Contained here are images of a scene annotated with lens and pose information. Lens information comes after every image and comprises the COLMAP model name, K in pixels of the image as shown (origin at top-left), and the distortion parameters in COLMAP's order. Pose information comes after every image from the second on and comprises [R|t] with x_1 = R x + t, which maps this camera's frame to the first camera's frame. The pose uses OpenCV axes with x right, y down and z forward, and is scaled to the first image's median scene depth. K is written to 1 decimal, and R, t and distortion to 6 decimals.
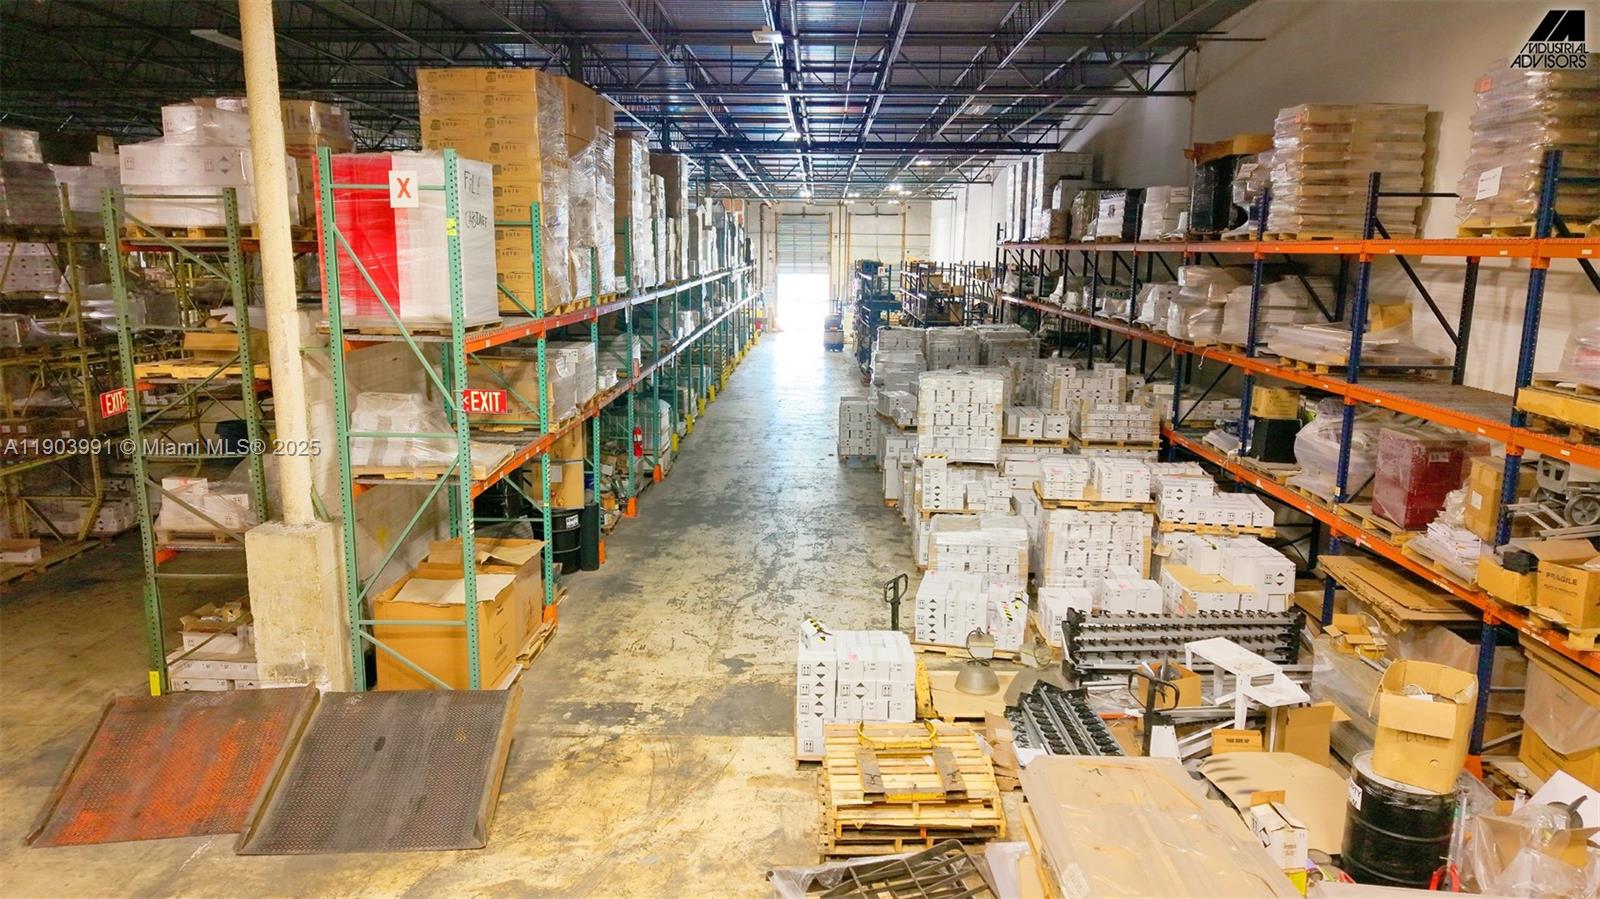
lens RADIAL K [[1070.0, 0, 801.8], [0, 1070.0, 451.4], [0, 0, 1]] dist [0.026417, -0.024447]
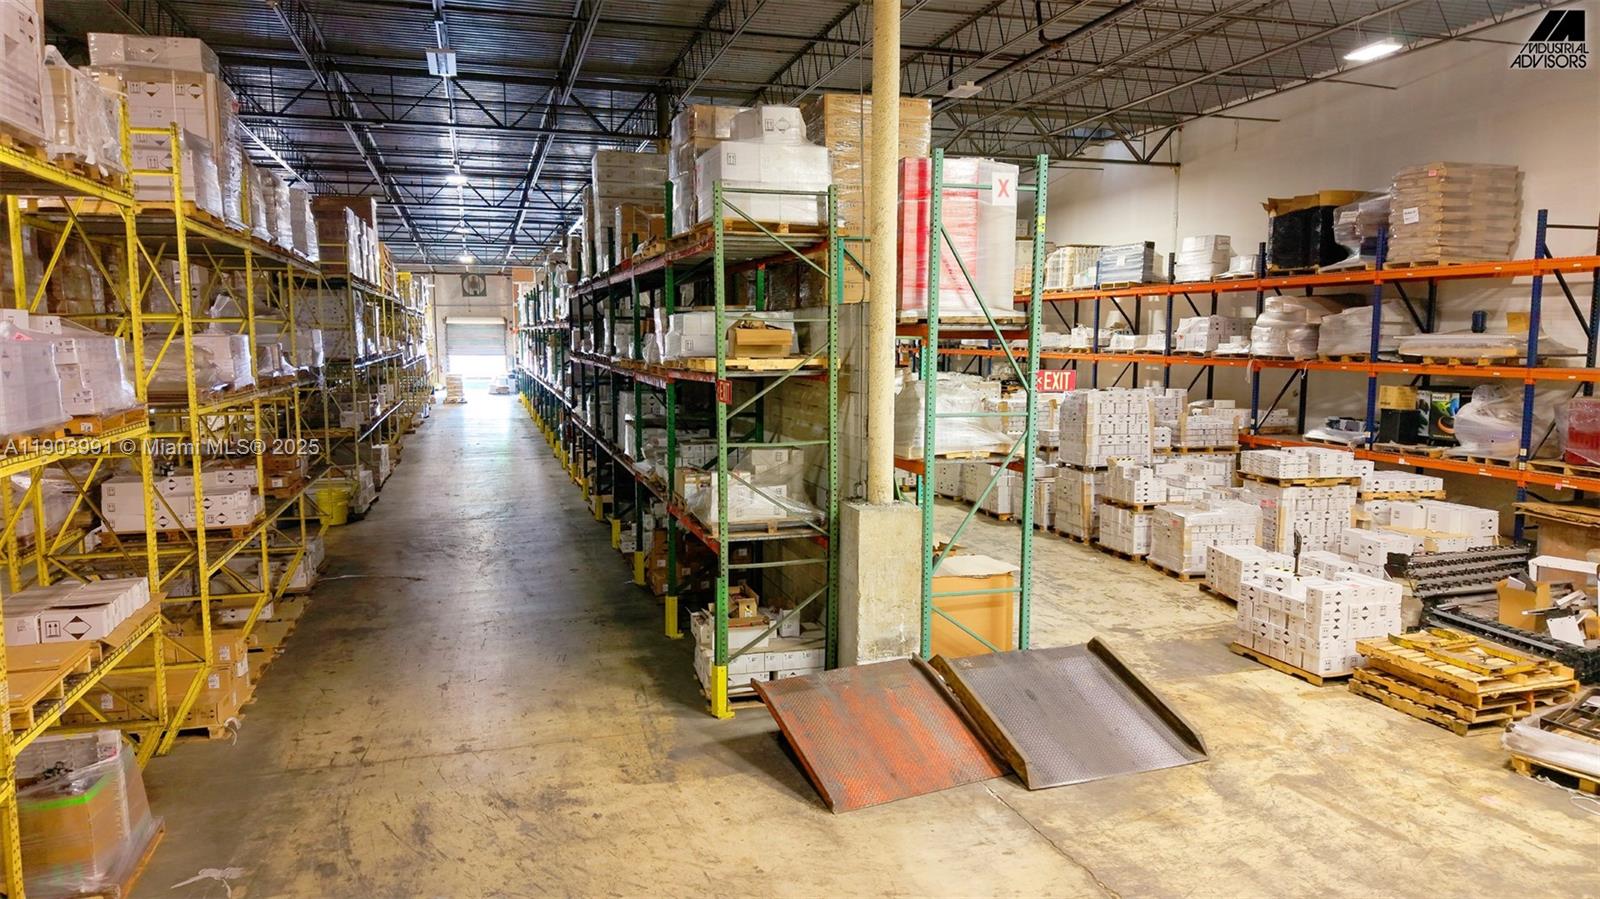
lens RADIAL K [[1070.0, 0, 802.4], [0, 1070.0, 452.8], [0, 0, 1]] dist [0.026417, -0.024447]
pose [[0.952151, -0.040353, 0.302953, -0.706690], [0.063450, 0.995748, -0.066783, 0.067915], [-0.298970, 0.082810, 0.950663, 0.025349]]
